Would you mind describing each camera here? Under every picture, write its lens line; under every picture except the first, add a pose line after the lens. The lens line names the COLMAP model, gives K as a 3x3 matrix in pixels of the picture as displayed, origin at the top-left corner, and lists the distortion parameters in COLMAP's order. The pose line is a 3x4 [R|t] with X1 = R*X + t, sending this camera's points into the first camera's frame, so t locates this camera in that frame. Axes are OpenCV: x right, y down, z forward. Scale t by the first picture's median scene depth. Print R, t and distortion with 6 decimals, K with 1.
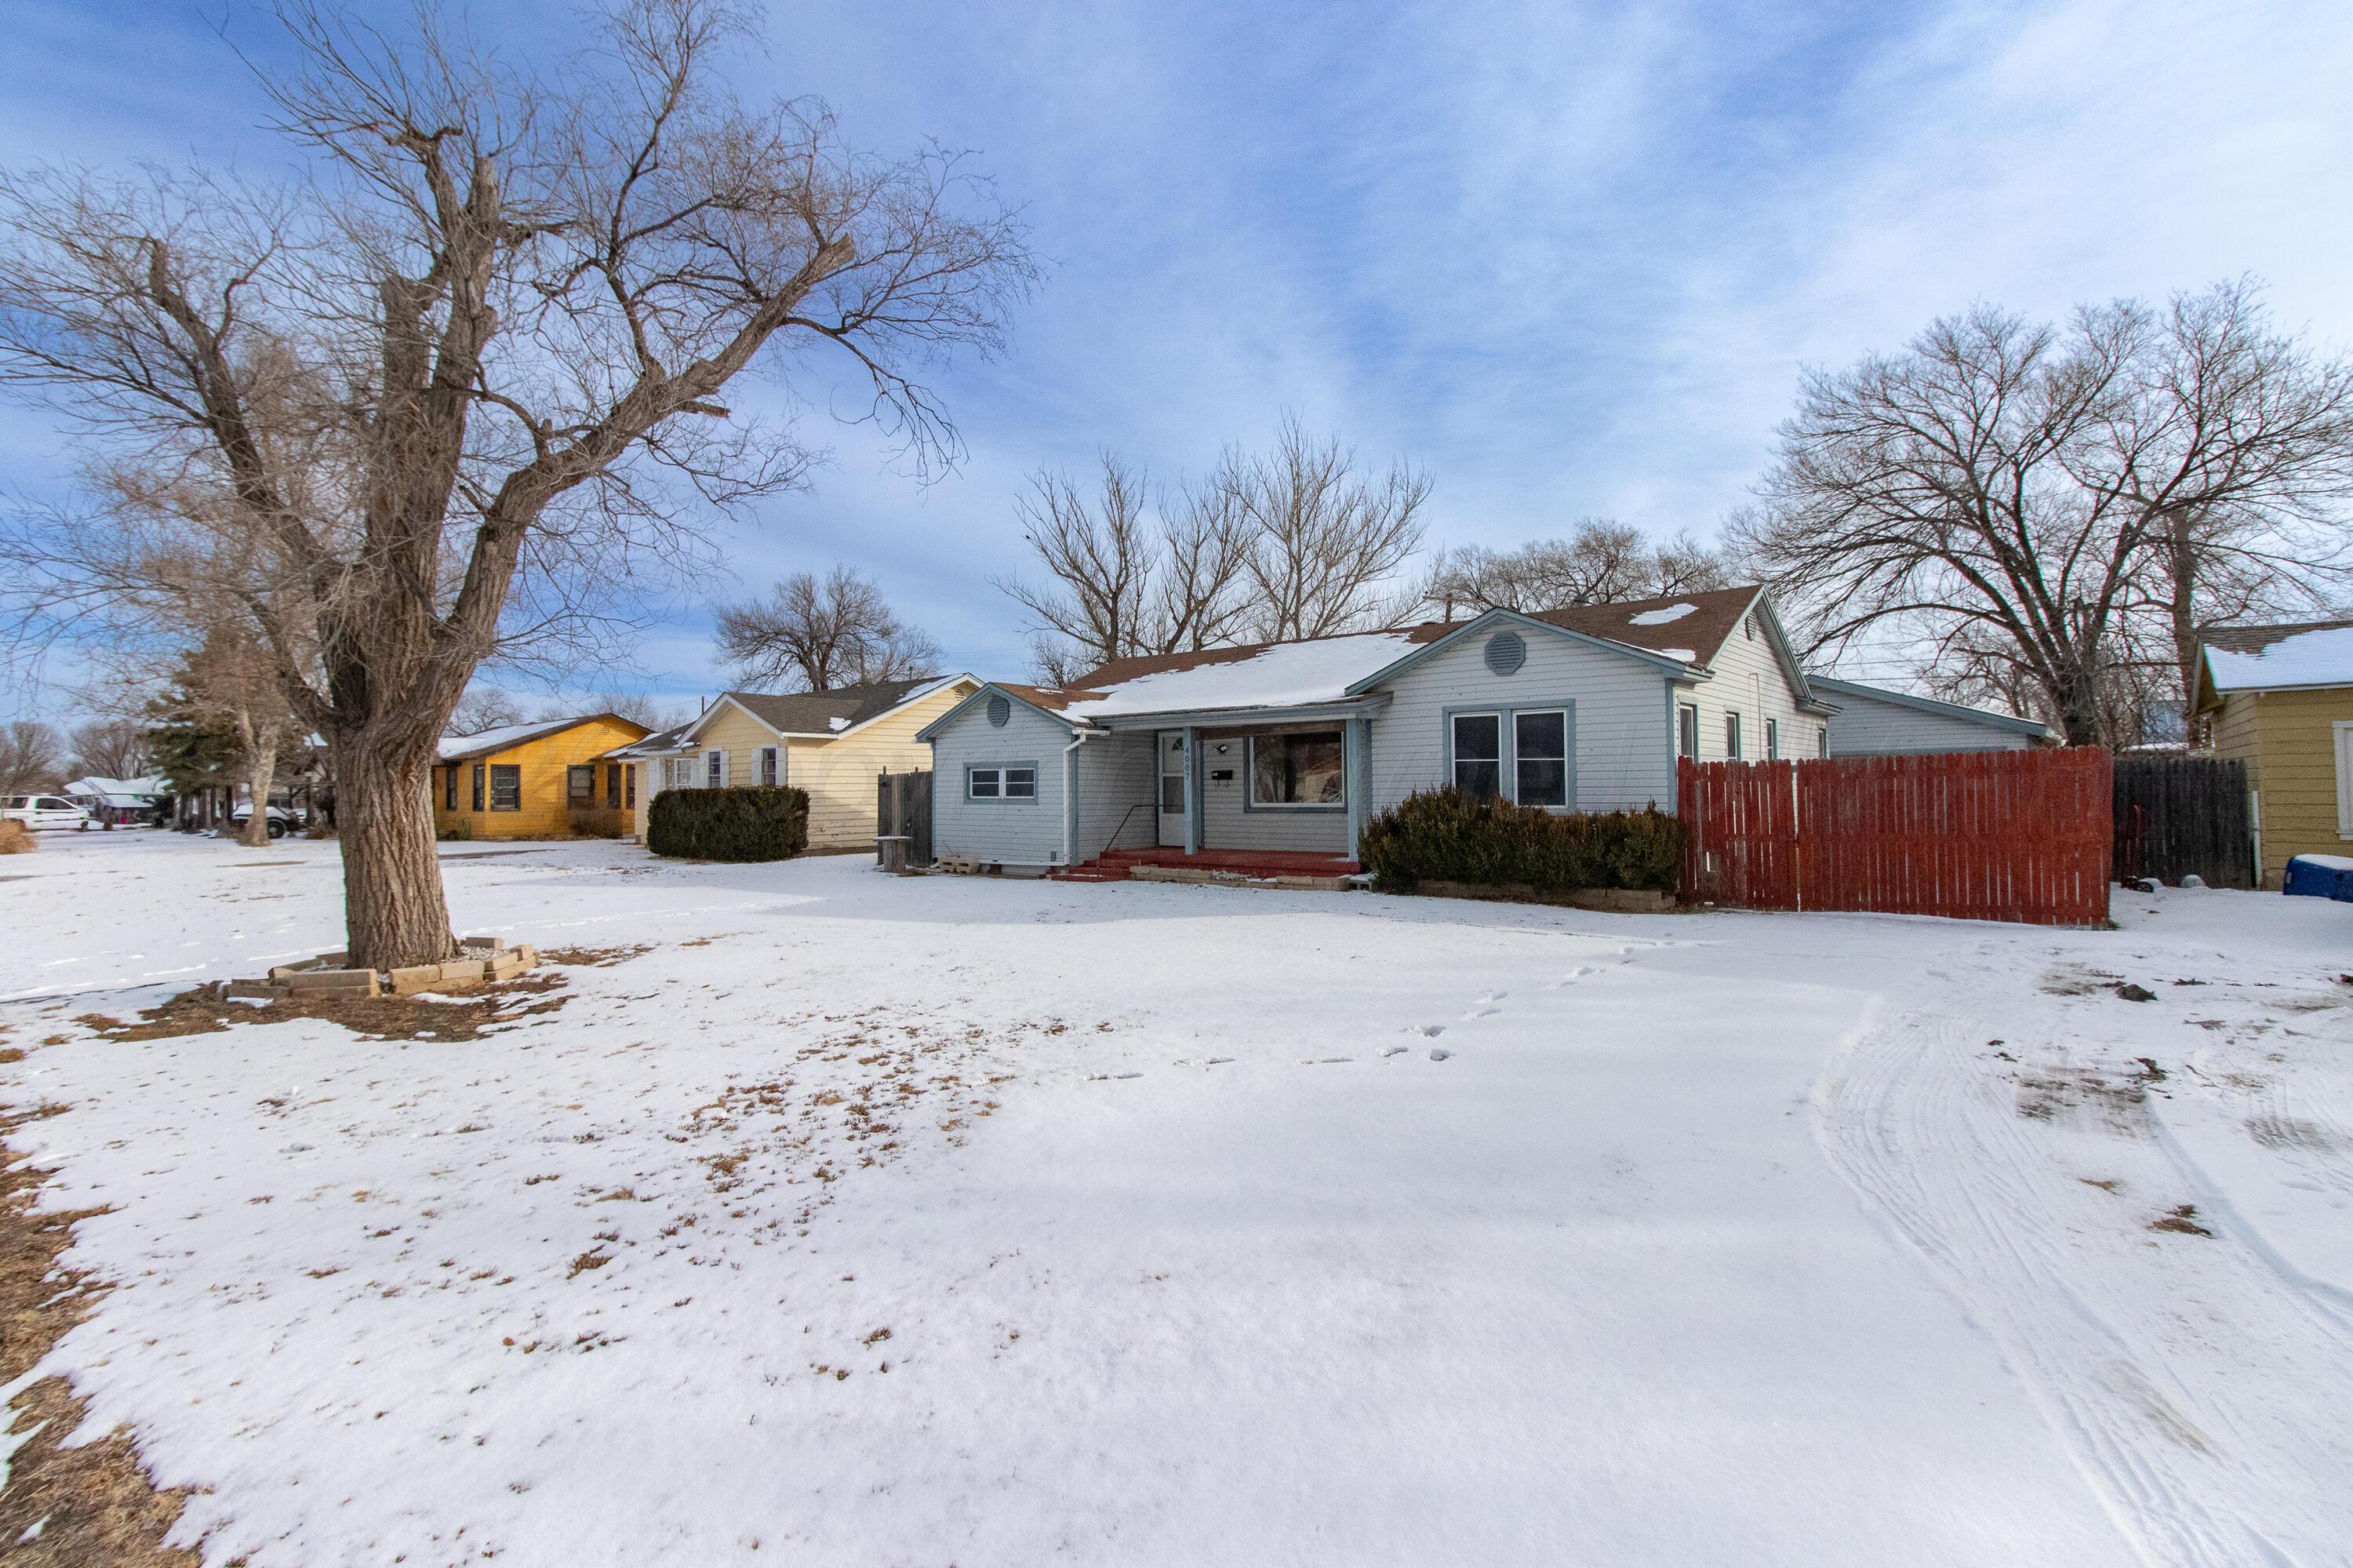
lens RADIAL K [[1094.9, 0, 1142.1], [0, 1094.9, 774.9], [0, 0, 1]] dist [0.003646, 0.000197]
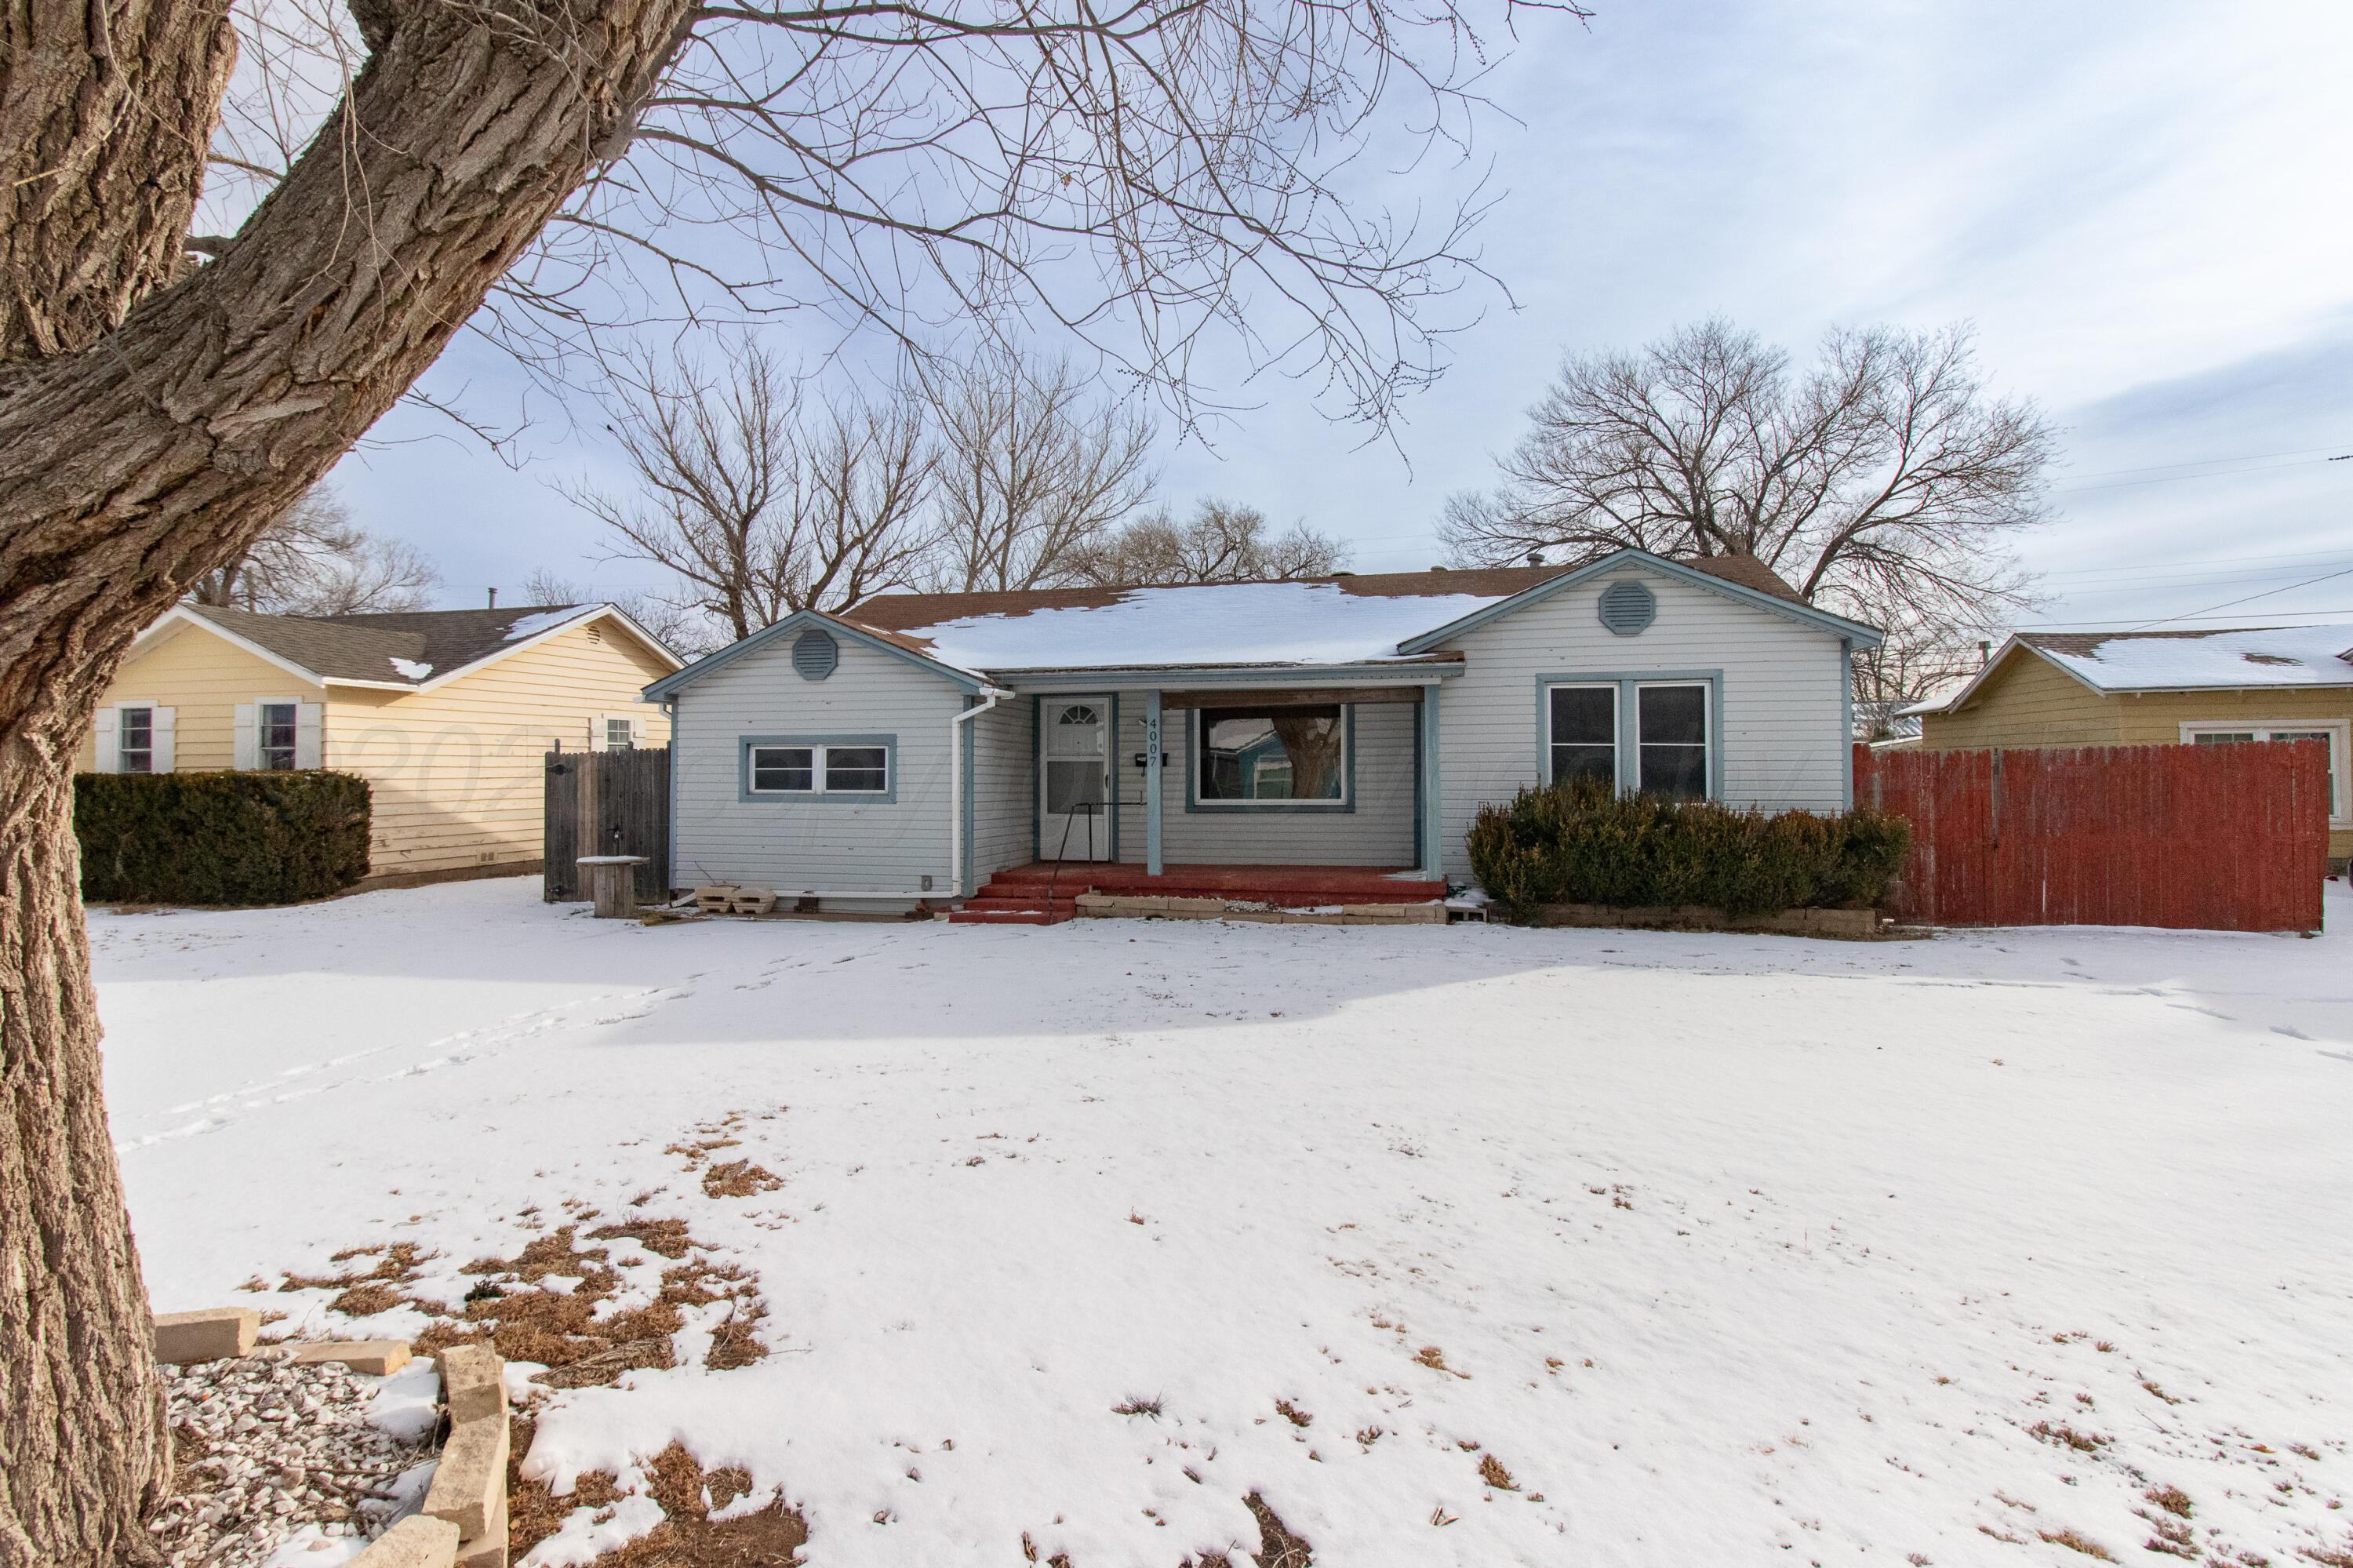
lens RADIAL K [[1156.5, 0, 1176.5], [0, 1156.5, 784.0], [0, 0, 1]] dist [-0.003319, -0.000368]
pose [[0.891428, 0.001128, 0.453161, -0.247213], [-0.010541, 0.999778, 0.018248, 0.001809], [-0.453040, -0.021044, 0.891242, 0.312242]]
